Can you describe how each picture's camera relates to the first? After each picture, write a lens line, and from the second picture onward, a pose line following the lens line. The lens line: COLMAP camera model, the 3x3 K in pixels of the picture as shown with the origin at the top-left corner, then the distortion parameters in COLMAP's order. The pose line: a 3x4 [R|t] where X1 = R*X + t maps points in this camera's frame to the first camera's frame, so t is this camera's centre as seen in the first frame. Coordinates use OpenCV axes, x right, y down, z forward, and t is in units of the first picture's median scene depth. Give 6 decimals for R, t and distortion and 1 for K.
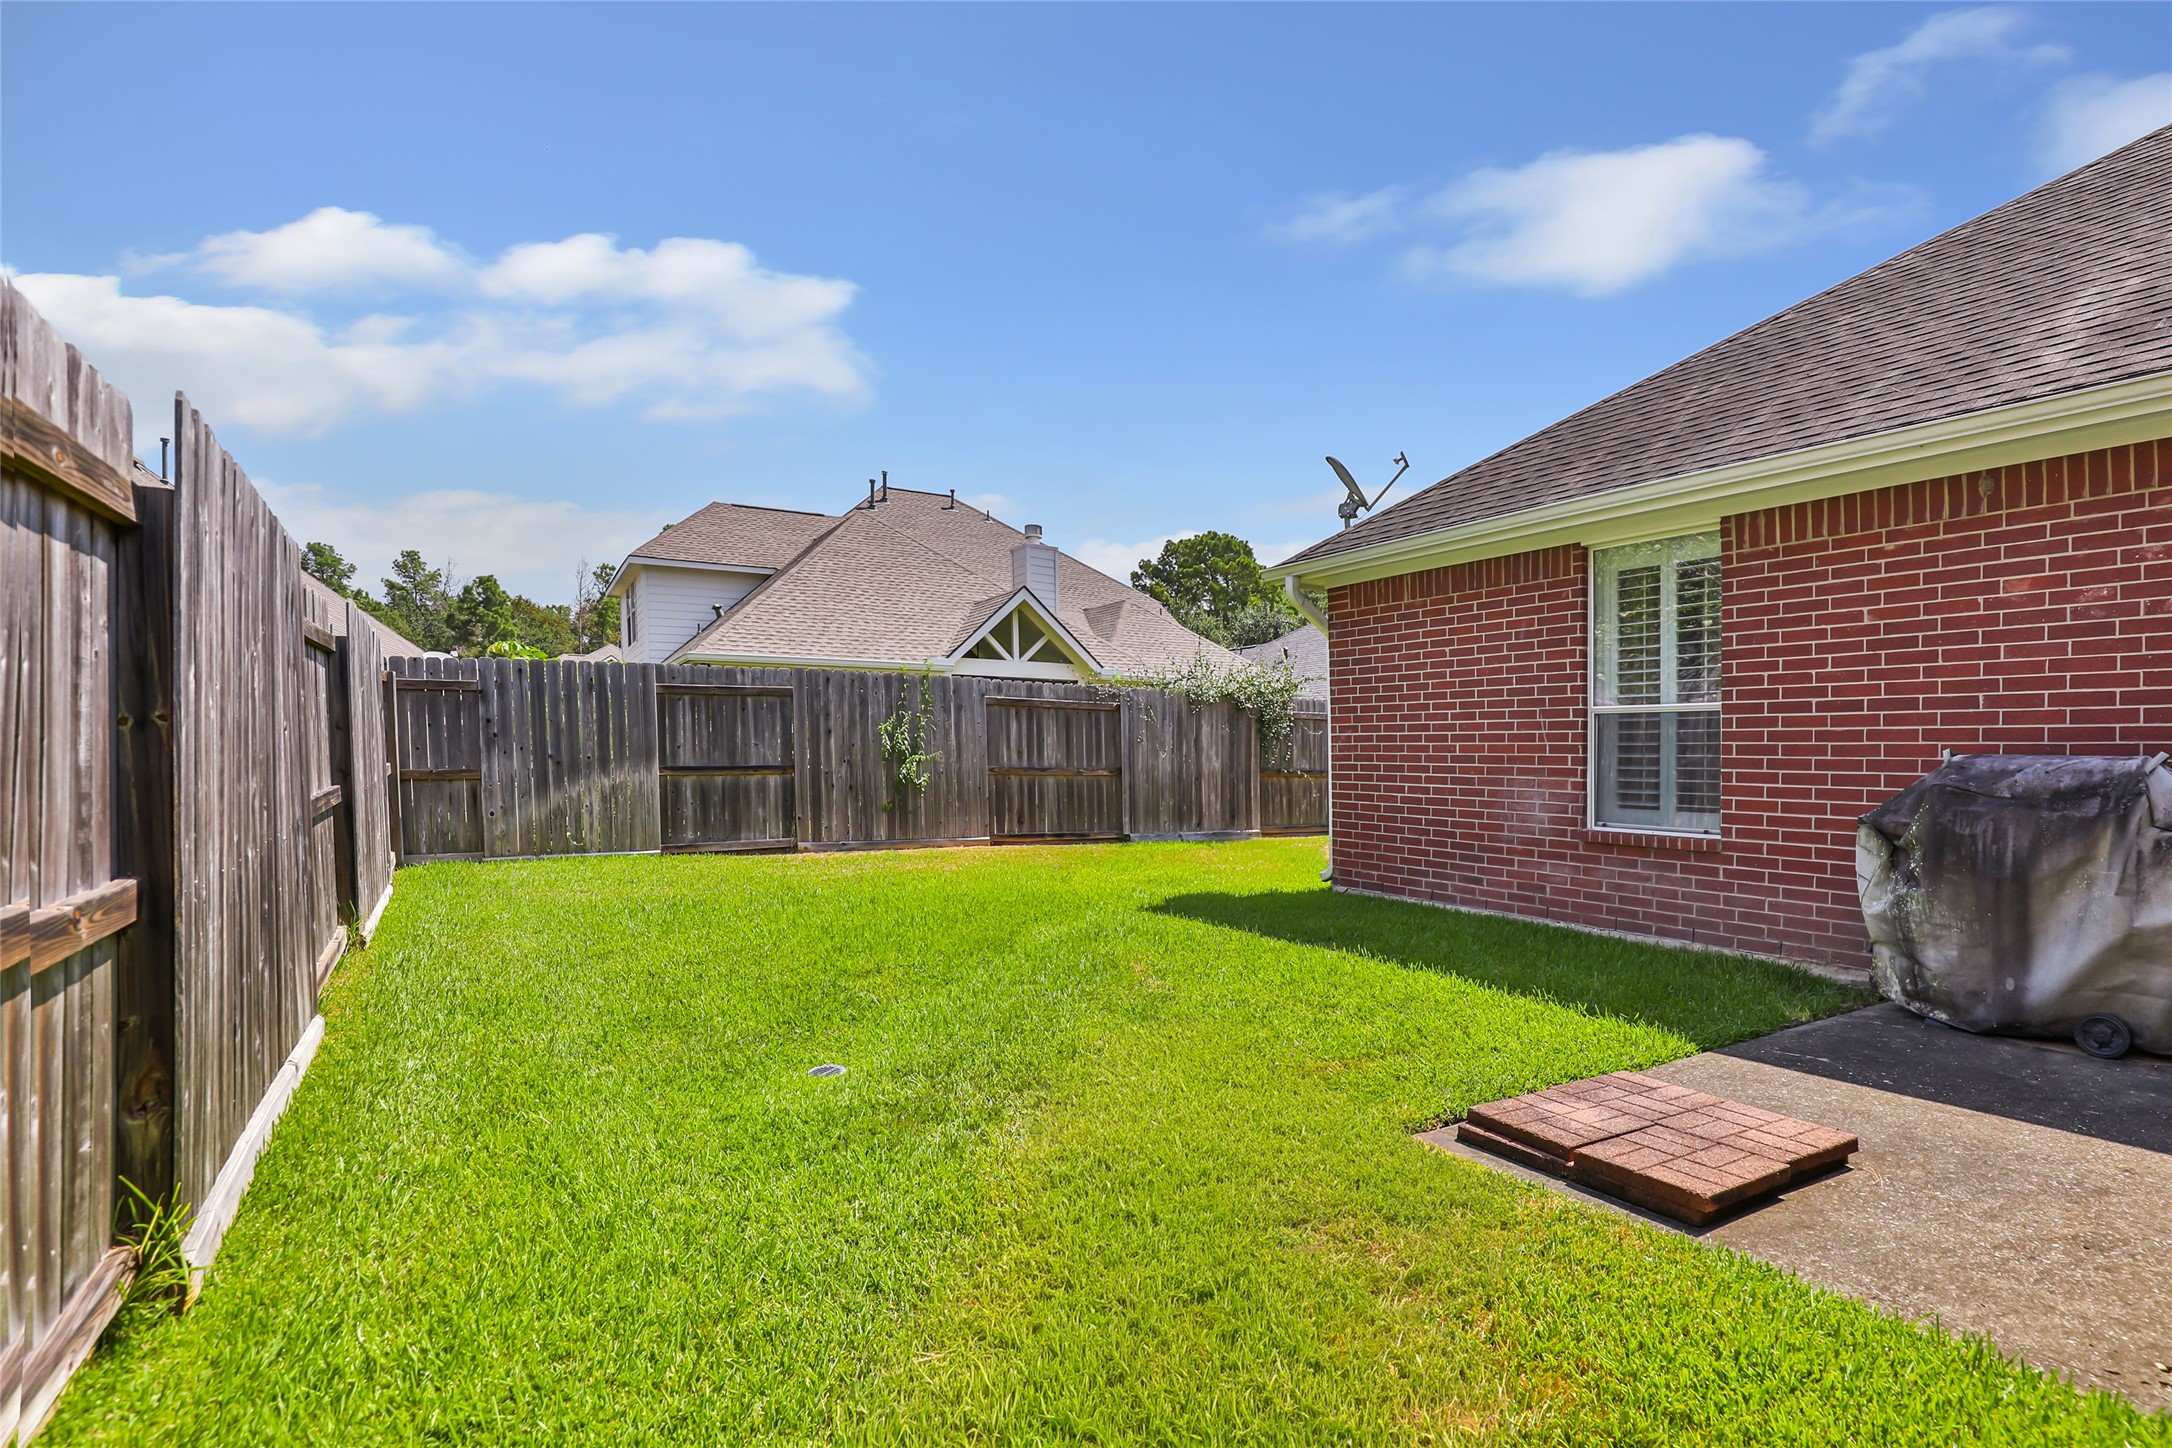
lens RADIAL K [[1055.8, 0, 1093.1], [0, 1055.8, 734.8], [0, 0, 1]] dist [-0.024187, 0.000725]
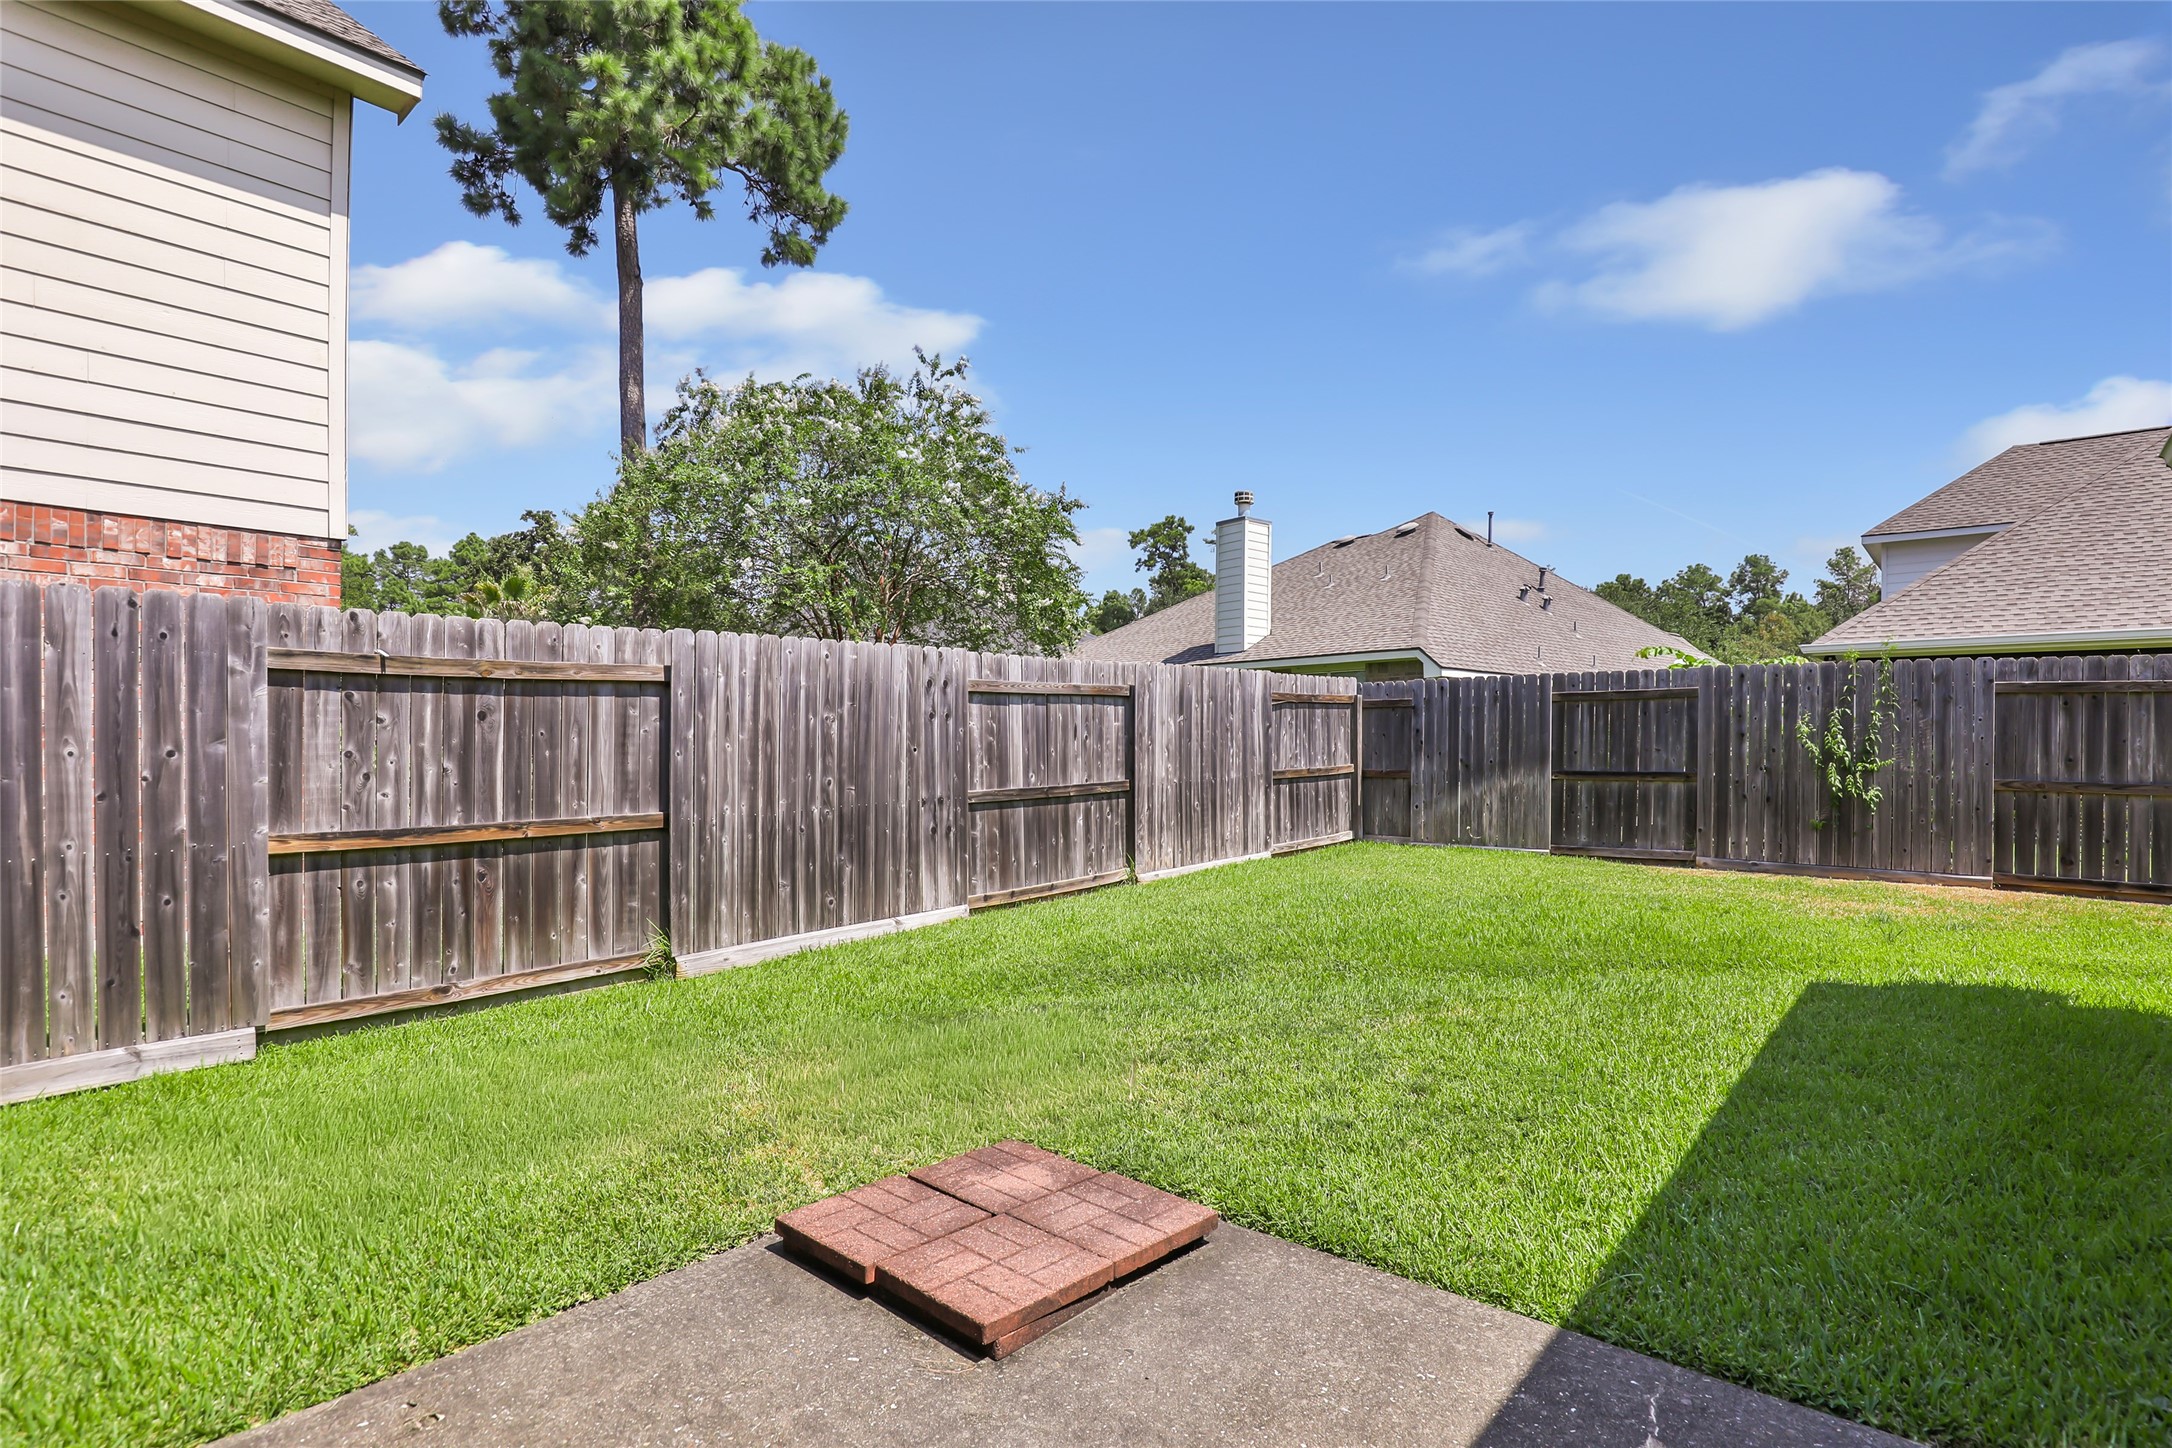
lens RADIAL K [[1055.8, 0, 1162.4], [0, 1055.8, 755.3], [0, 0, 1]] dist [-0.024187, 0.000725]
pose [[0.356621, 0.007993, -0.934215, 0.408458], [0.014607, 0.999793, 0.014130, -0.005766], [0.934135, -0.018685, 0.356431, 0.240668]]
